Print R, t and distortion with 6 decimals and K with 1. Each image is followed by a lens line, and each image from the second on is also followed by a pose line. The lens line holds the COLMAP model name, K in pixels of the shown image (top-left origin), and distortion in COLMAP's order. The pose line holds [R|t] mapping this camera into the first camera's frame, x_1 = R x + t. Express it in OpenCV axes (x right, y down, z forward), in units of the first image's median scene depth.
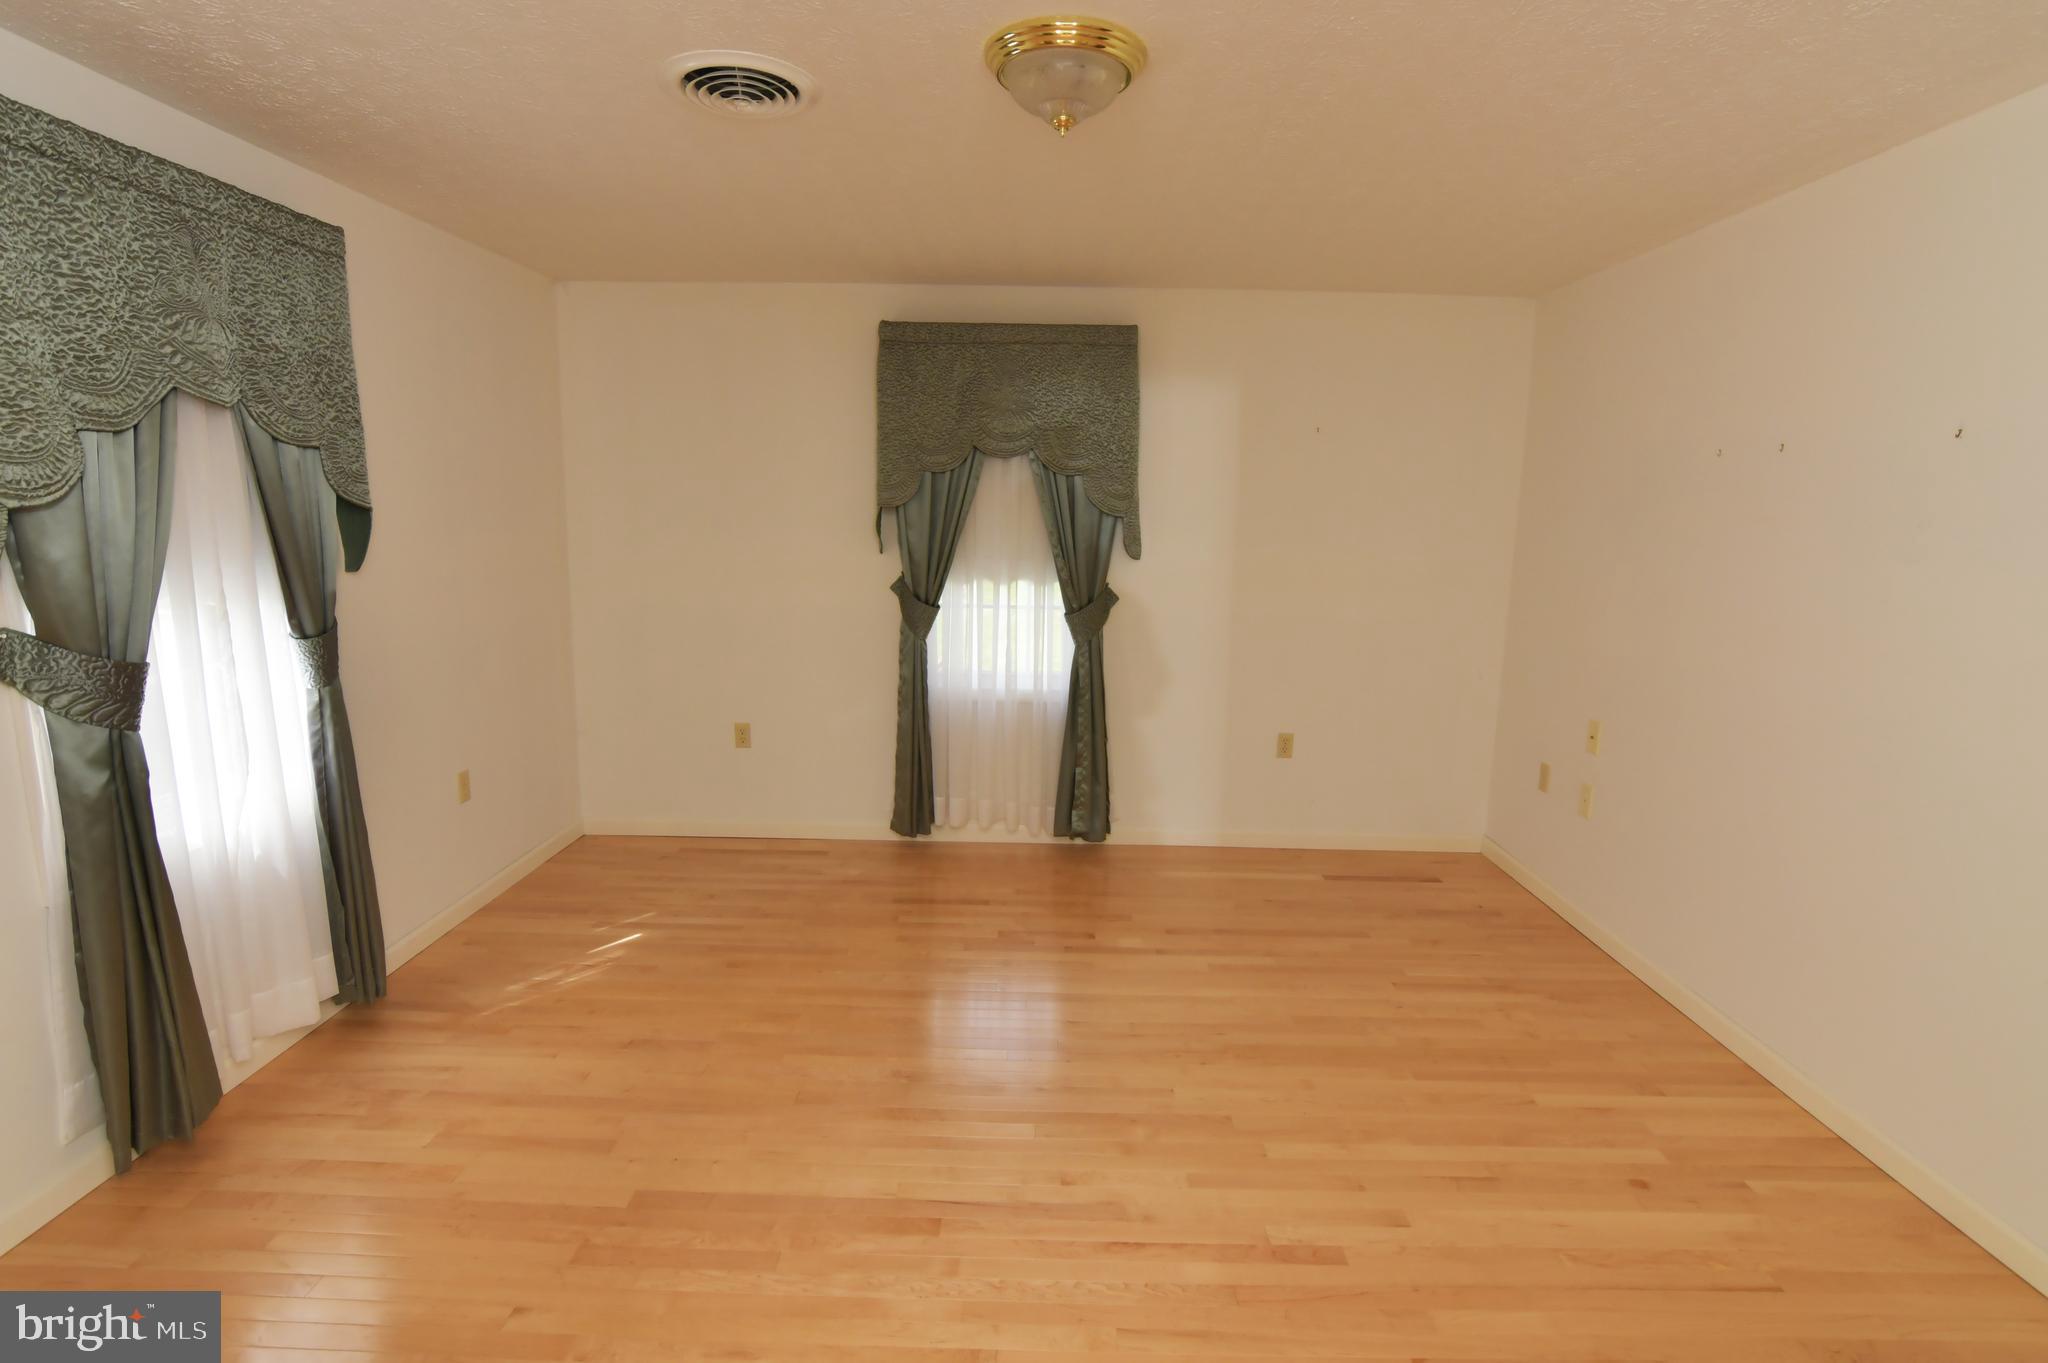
lens RADIAL K [[993.8, 0, 1020.0], [0, 993.8, 671.0], [0, 0, 1]] dist [-0.020889, 0.001158]
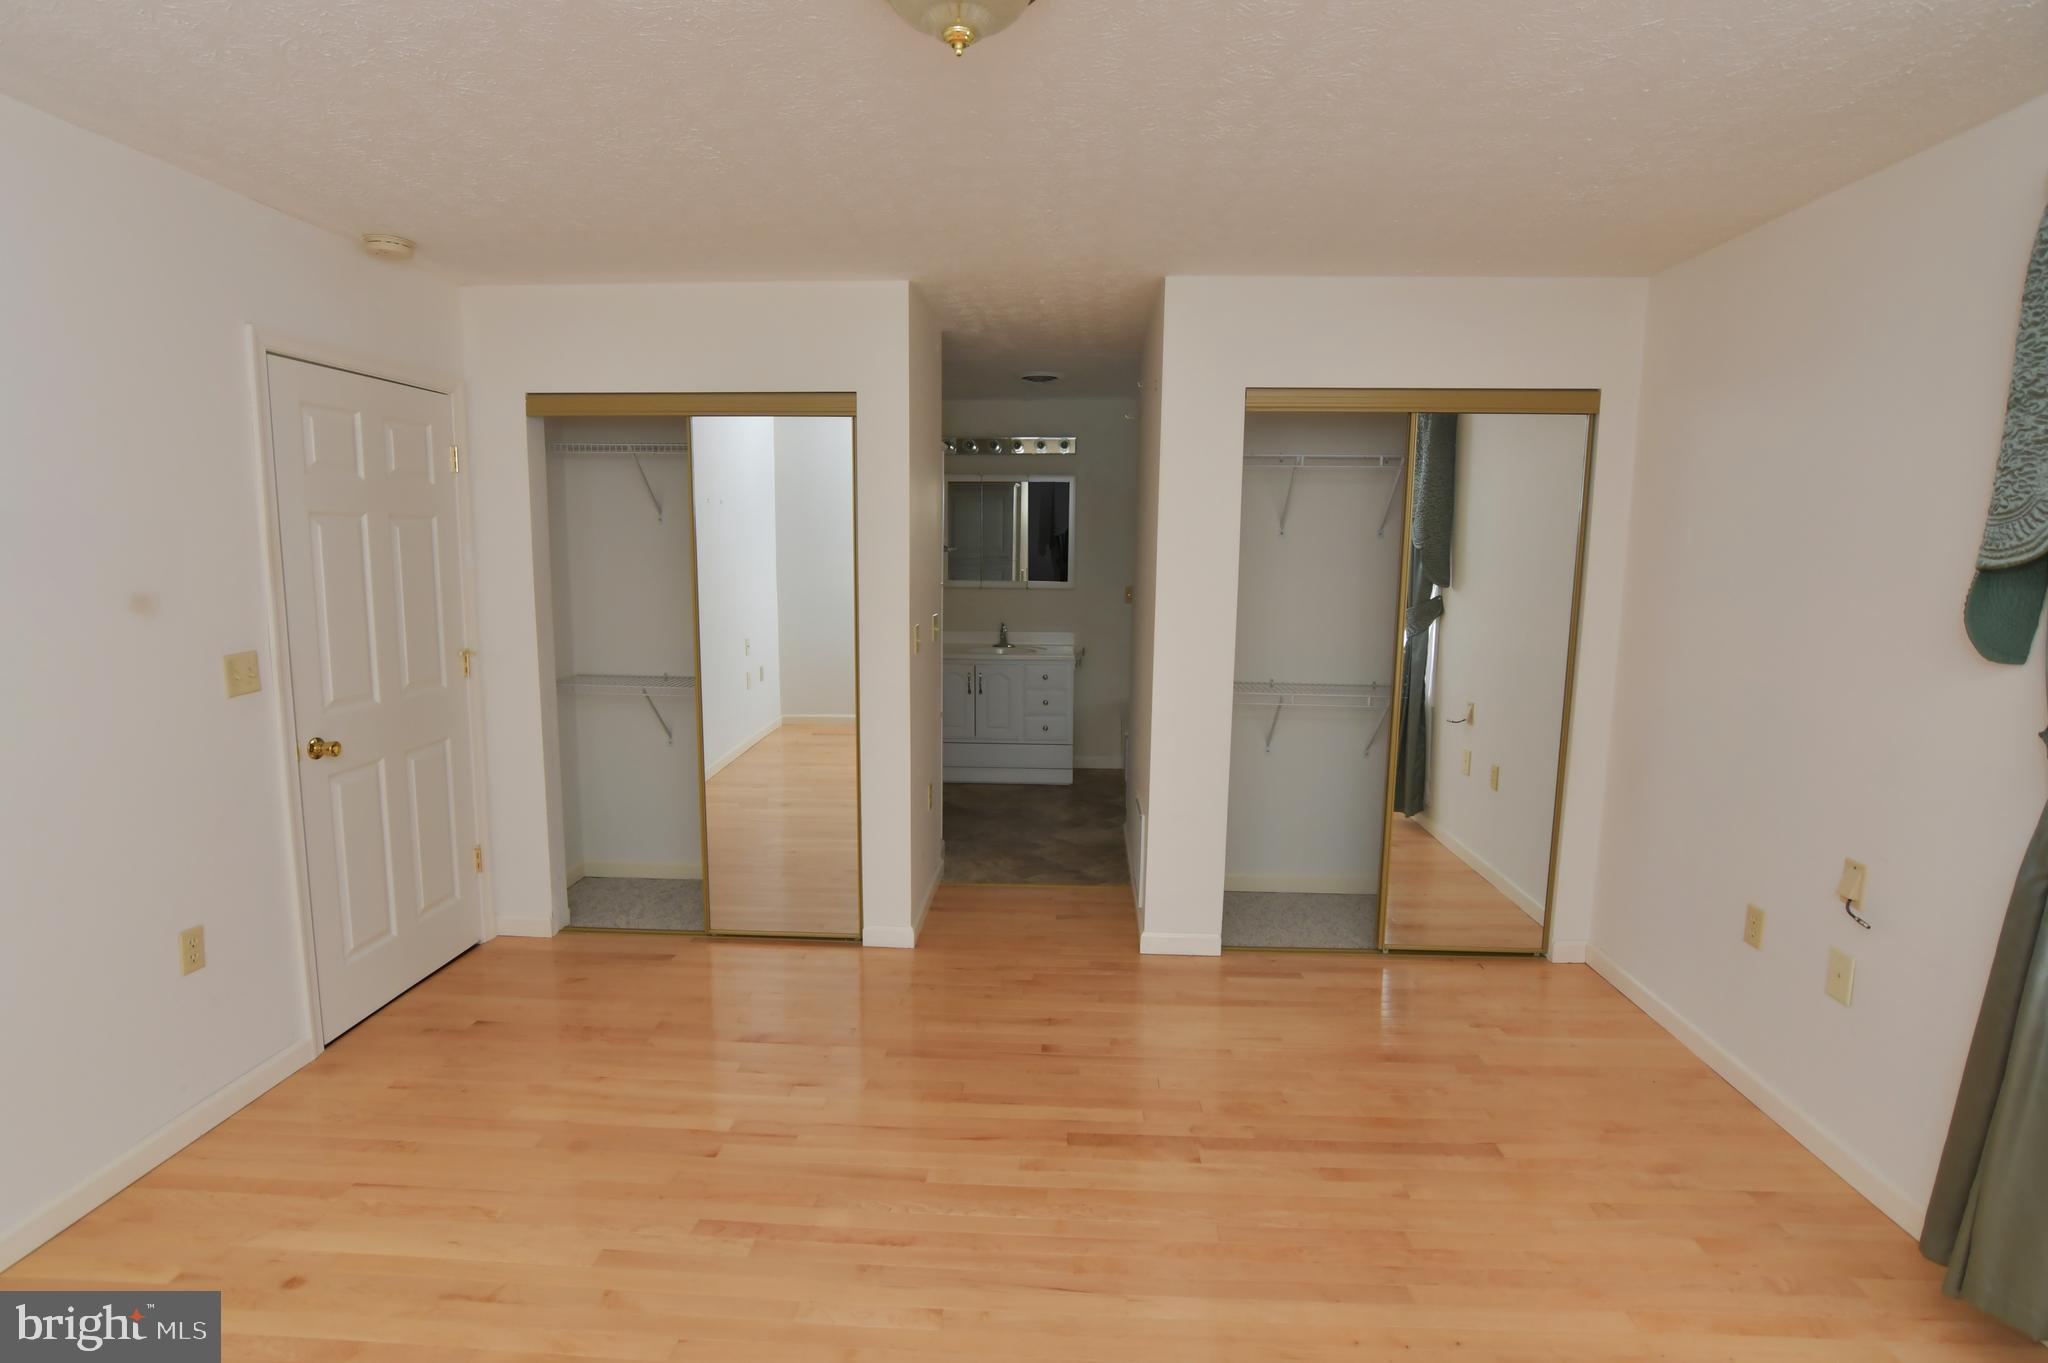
lens RADIAL K [[993.8, 0, 1020.0], [0, 993.8, 671.0], [0, 0, 1]] dist [-0.020889, 0.001158]
pose [[-0.999243, -0.029161, 0.025743, -0.035881], [-0.019682, 0.949869, 0.312029, -0.326670], [-0.033552, 0.311286, -0.949724, 1.830038]]
